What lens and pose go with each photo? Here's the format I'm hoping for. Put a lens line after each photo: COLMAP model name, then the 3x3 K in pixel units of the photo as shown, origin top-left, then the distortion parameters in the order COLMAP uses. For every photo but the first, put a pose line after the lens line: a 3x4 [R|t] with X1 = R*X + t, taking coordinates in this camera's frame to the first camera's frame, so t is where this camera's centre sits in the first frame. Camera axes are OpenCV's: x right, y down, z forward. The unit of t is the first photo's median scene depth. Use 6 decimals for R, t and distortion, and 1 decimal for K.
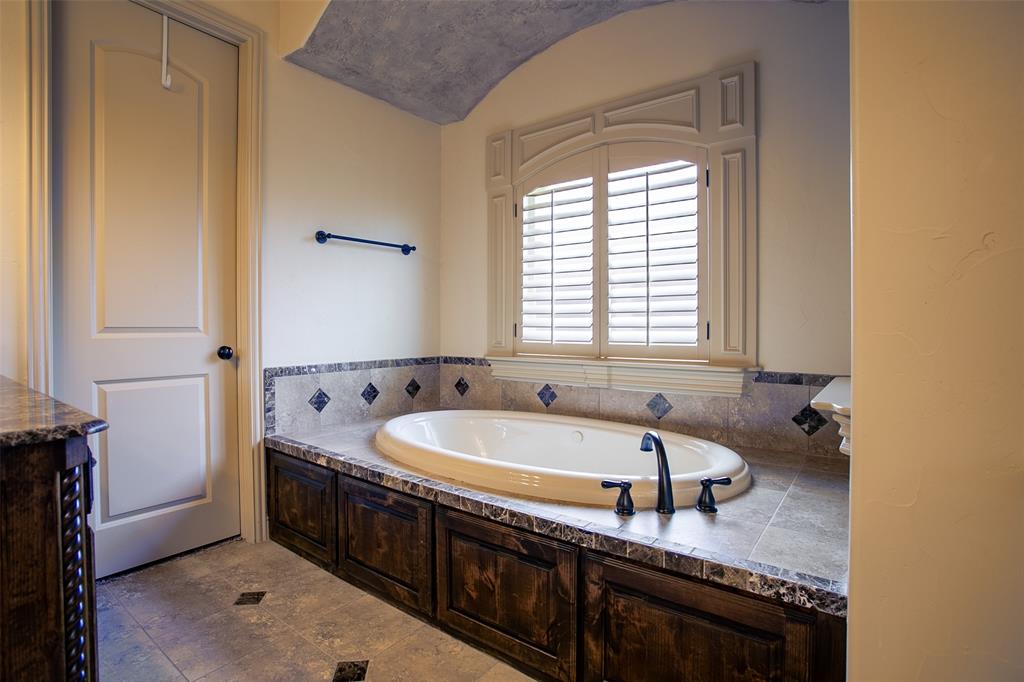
lens RADIAL K [[499.7, 0, 486.3], [0, 499.7, 327.1], [0, 0, 1]] dist [-0.010051, 0.000344]
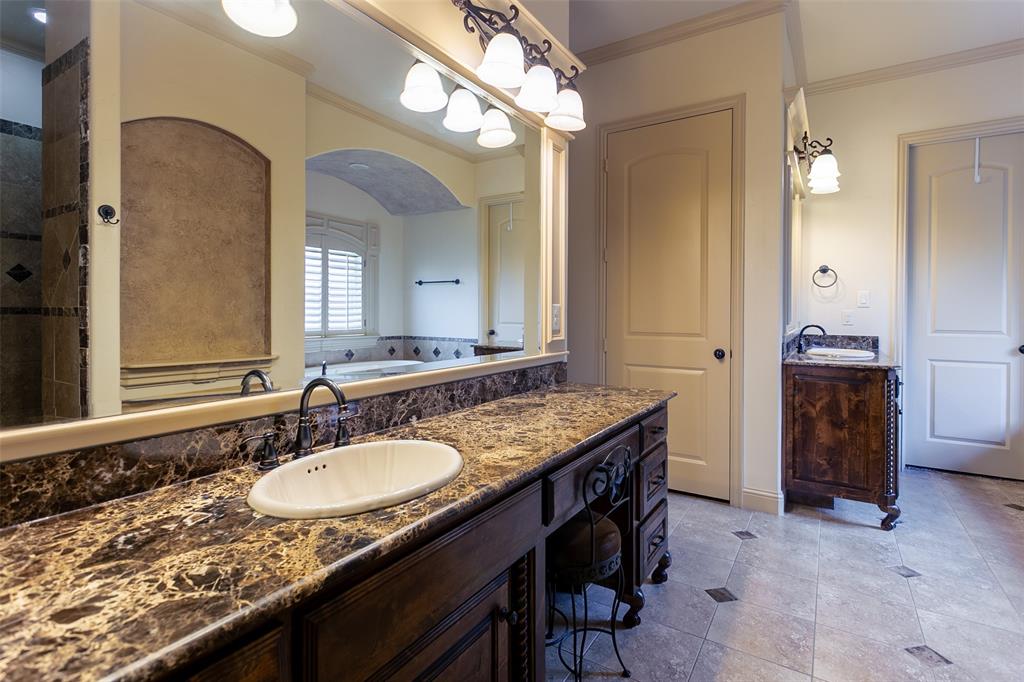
lens RADIAL K [[499.7, 0, 493.8], [0, 499.7, 319.9], [0, 0, 1]] dist [-0.010051, 0.000344]
pose [[0.087704, 0.011387, -0.996081, 0.828675], [-0.012467, 0.999869, 0.010333, -0.032587], [0.996069, 0.011512, 0.087834, -0.707567]]
